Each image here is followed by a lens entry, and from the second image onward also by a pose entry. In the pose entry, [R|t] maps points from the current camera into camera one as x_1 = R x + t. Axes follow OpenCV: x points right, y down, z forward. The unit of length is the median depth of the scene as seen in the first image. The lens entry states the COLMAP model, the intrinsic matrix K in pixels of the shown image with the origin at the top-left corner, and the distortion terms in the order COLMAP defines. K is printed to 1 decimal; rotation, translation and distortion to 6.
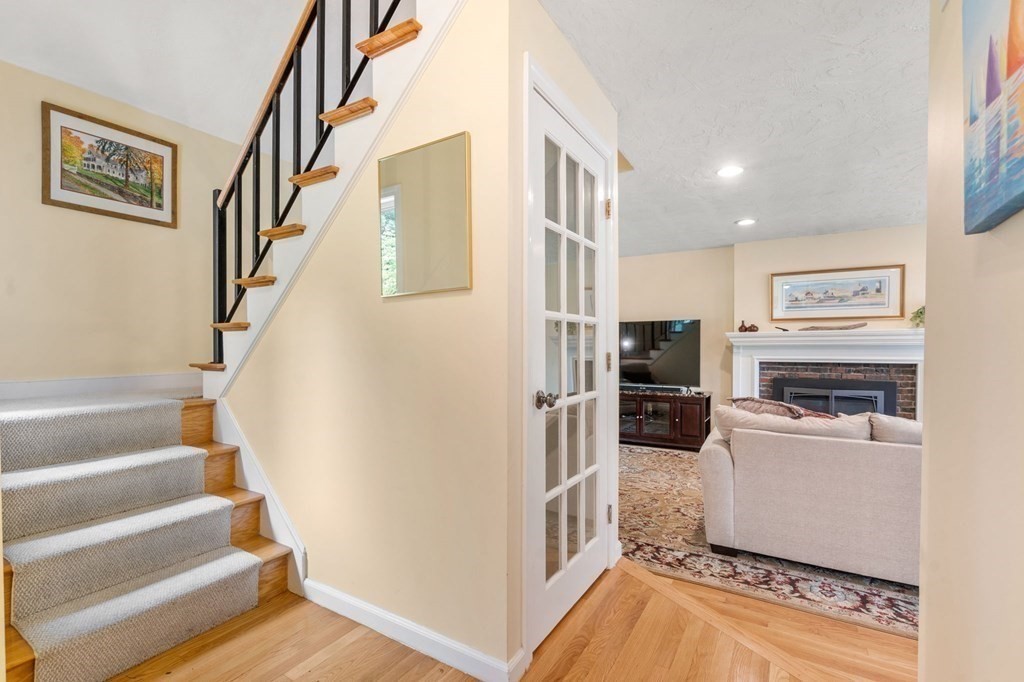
lens RADIAL K [[468.6, 0, 502.9], [0, 468.6, 351.3], [0, 0, 1]] dist [-0.006393, 0.002109]
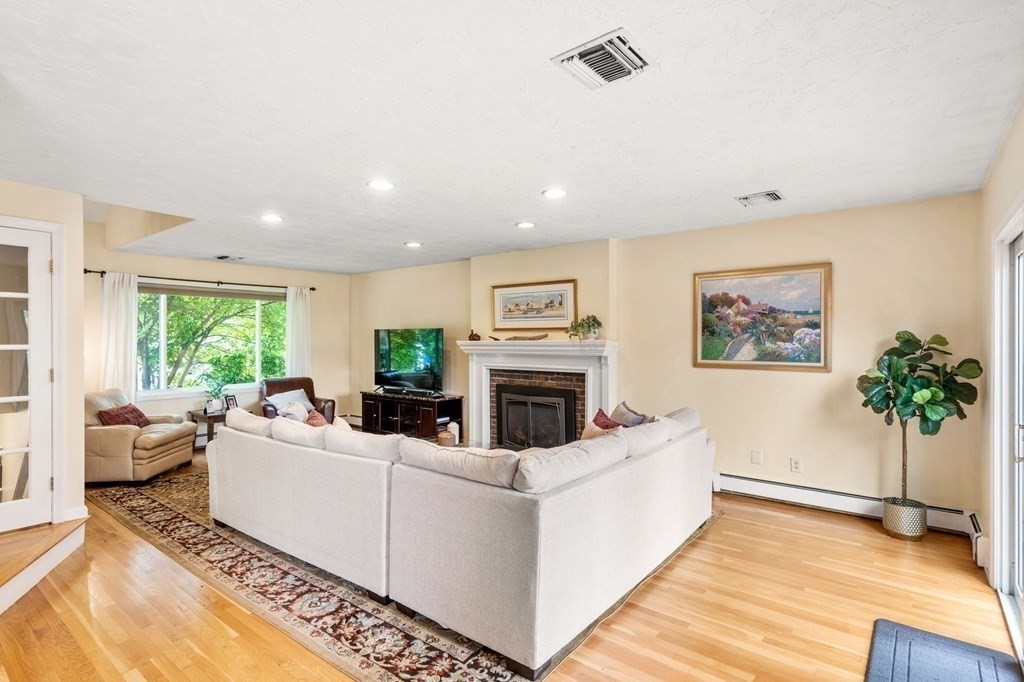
lens RADIAL K [[514.8, 0, 503.9], [0, 514.8, 341.2], [0, 0, 1]] dist [0.013503, -0.000722]
pose [[0.993398, 0.005657, -0.114576, 0.818436], [-0.006924, 0.999919, -0.010662, -0.031233], [0.114507, 0.011385, 0.993357, -0.178599]]
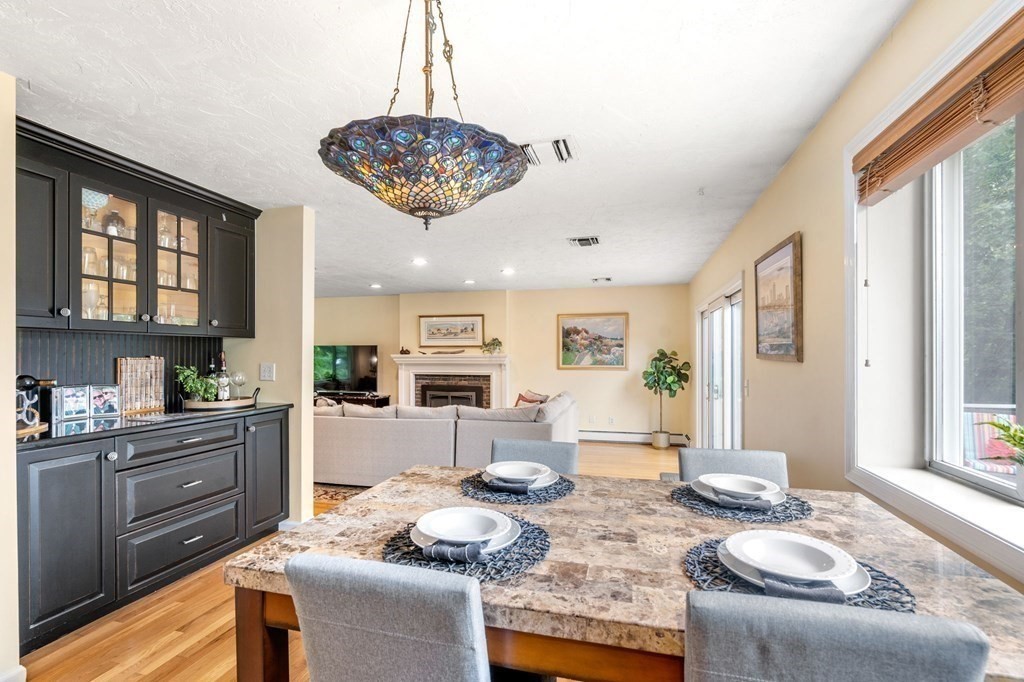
lens RADIAL K [[468.6, 0, 502.4], [0, 468.6, 353.5], [0, 0, 1]] dist [-0.006393, 0.002109]
pose [[0.959013, 0.003758, 0.283337, 0.450316], [0.000658, 0.999880, -0.015489, -0.023148], [-0.283361, 0.015041, 0.958895, -0.580829]]
